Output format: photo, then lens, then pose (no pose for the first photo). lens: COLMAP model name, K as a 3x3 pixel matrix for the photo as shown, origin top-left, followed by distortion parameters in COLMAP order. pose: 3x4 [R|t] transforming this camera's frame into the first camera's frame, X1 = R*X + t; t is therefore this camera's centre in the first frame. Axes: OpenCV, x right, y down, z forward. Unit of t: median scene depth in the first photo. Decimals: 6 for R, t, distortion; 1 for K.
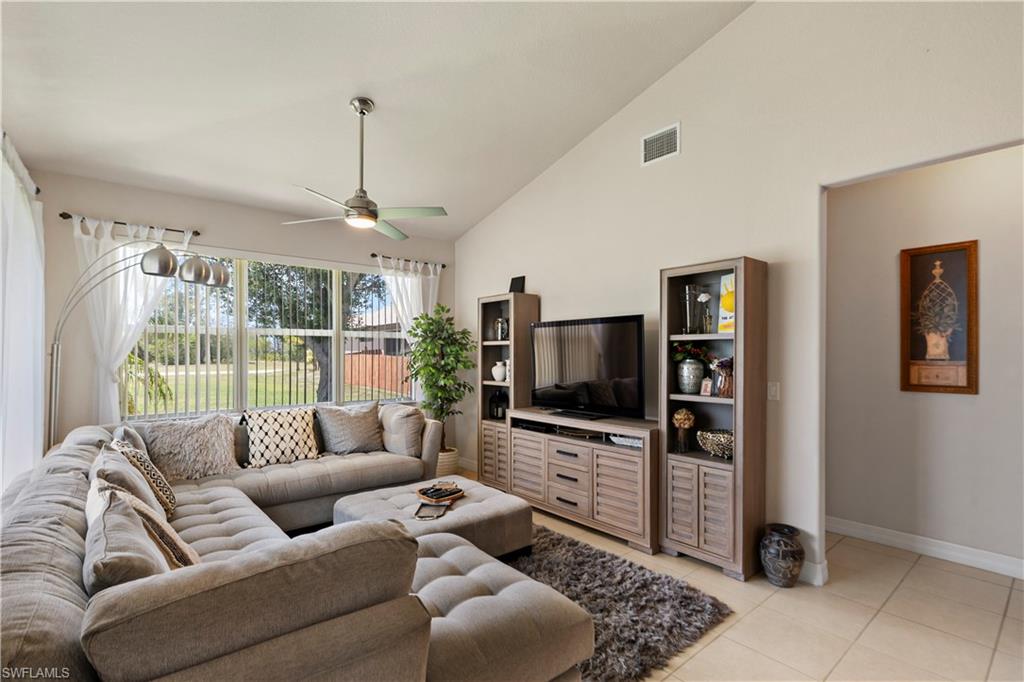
lens RADIAL K [[467.9, 0, 509.2], [0, 467.9, 356.9], [0, 0, 1]] dist [-0.007800, 0.001869]
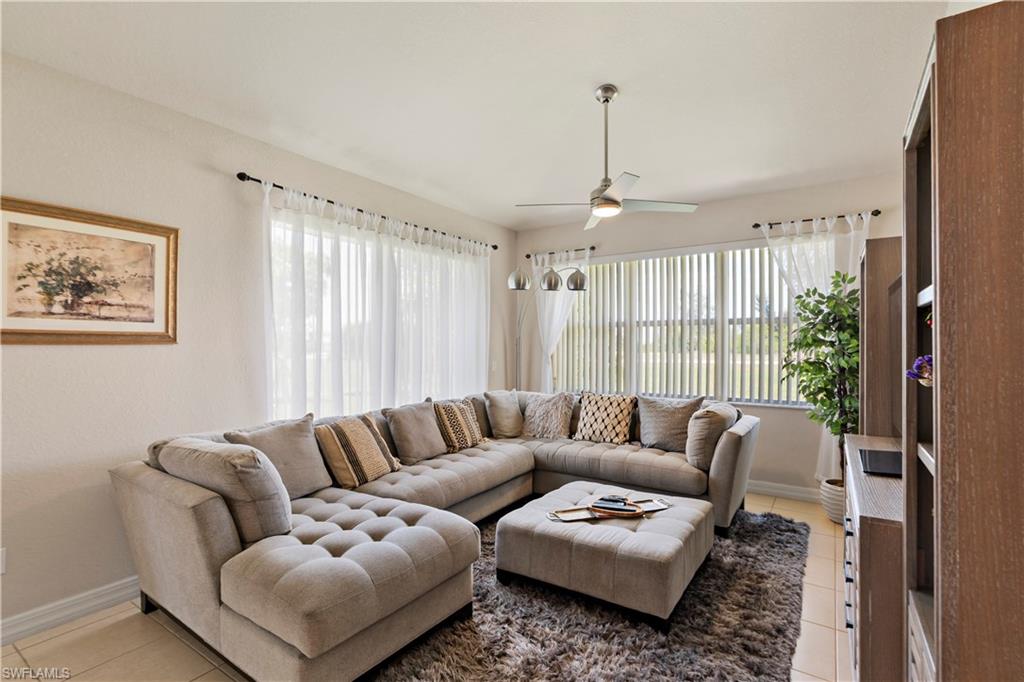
lens RADIAL K [[467.9, 0, 517.9], [0, 467.9, 347.7], [0, 0, 1]] dist [-0.007800, 0.001869]
pose [[0.305161, 0.005830, -0.952283, 0.523156], [-0.005034, 0.999977, 0.004509, -0.002580], [0.952287, 0.003418, 0.305183, 0.475917]]
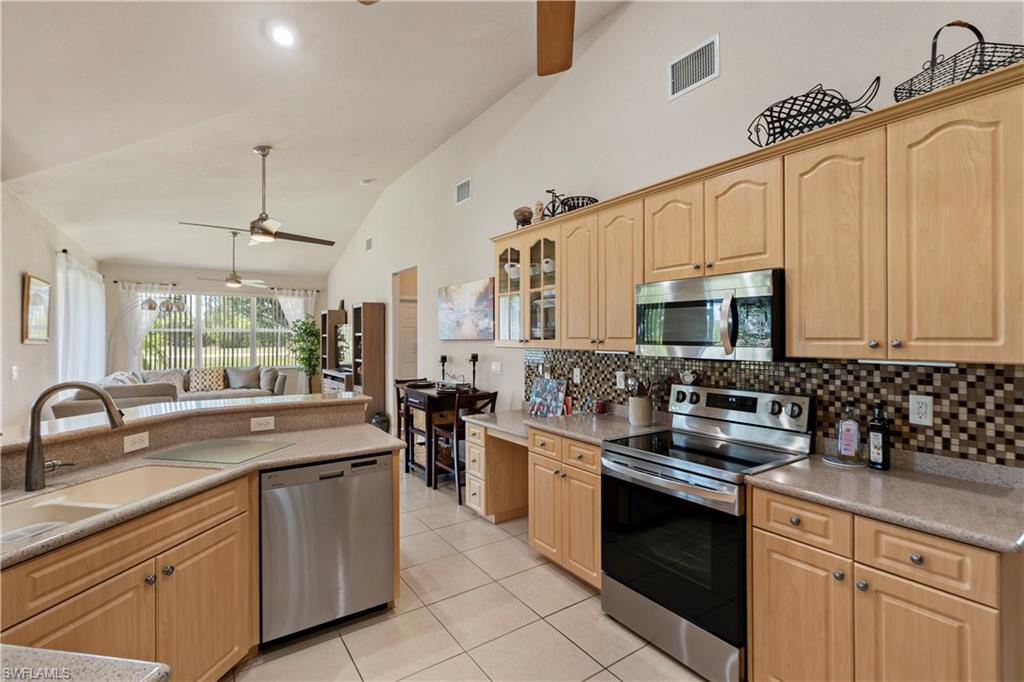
lens RADIAL K [[467.9, 0, 514.6], [0, 467.9, 339.1], [0, 0, 1]] dist [-0.007800, 0.001869]
pose [[0.995607, -0.003180, -0.093574, 1.183609], [0.003060, 0.999994, -0.001419, -0.012664], [0.093578, 0.001126, 0.995611, -1.068667]]
